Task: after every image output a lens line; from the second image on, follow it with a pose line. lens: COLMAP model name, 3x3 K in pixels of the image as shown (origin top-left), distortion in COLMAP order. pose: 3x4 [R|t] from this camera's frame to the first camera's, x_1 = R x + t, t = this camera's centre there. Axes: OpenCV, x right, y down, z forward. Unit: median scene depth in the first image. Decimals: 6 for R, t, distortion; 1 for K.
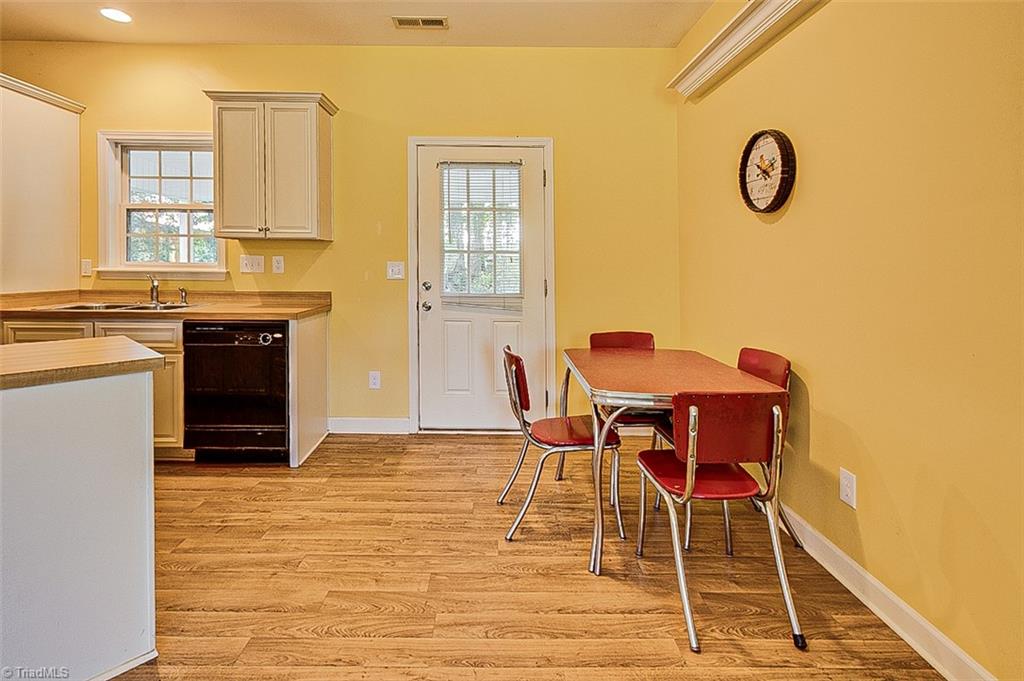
lens RADIAL K [[502.1, 0, 487.0], [0, 502.1, 270.4], [0, 0, 1]] dist [-0.000683, 0.000087]
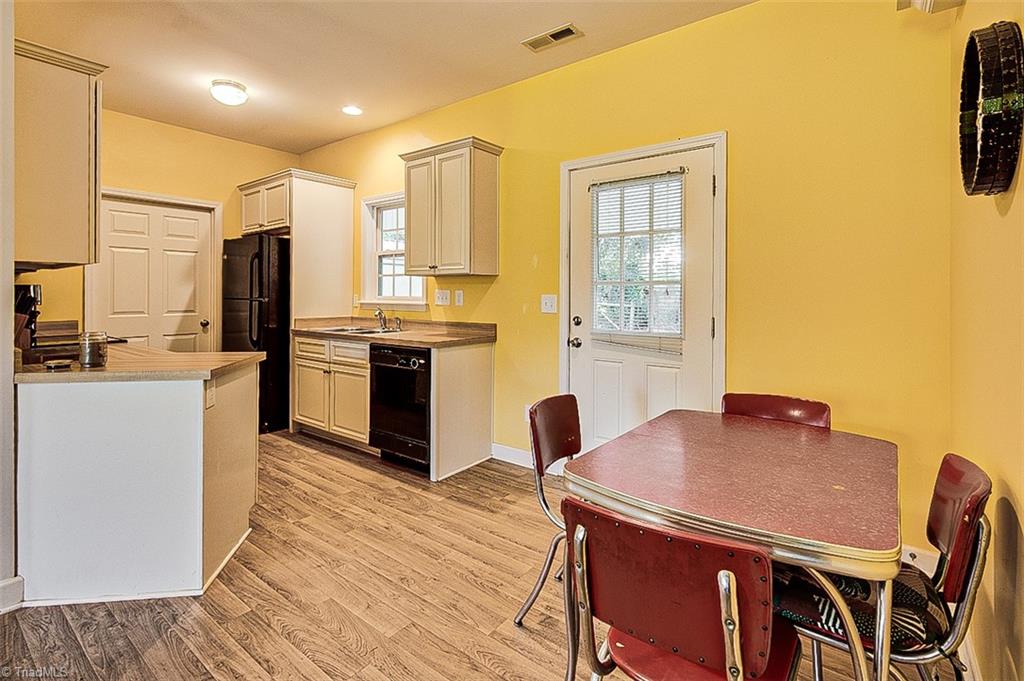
lens RADIAL K [[482.3, 0, 496.3], [0, 482.3, 306.6], [0, 0, 1]] dist [0.000697, 0.000182]
pose [[0.782966, 0.009368, -0.621993, 0.345297], [-0.003993, 0.999942, 0.010034, -0.004048], [0.622051, -0.005373, 0.782958, 0.228728]]
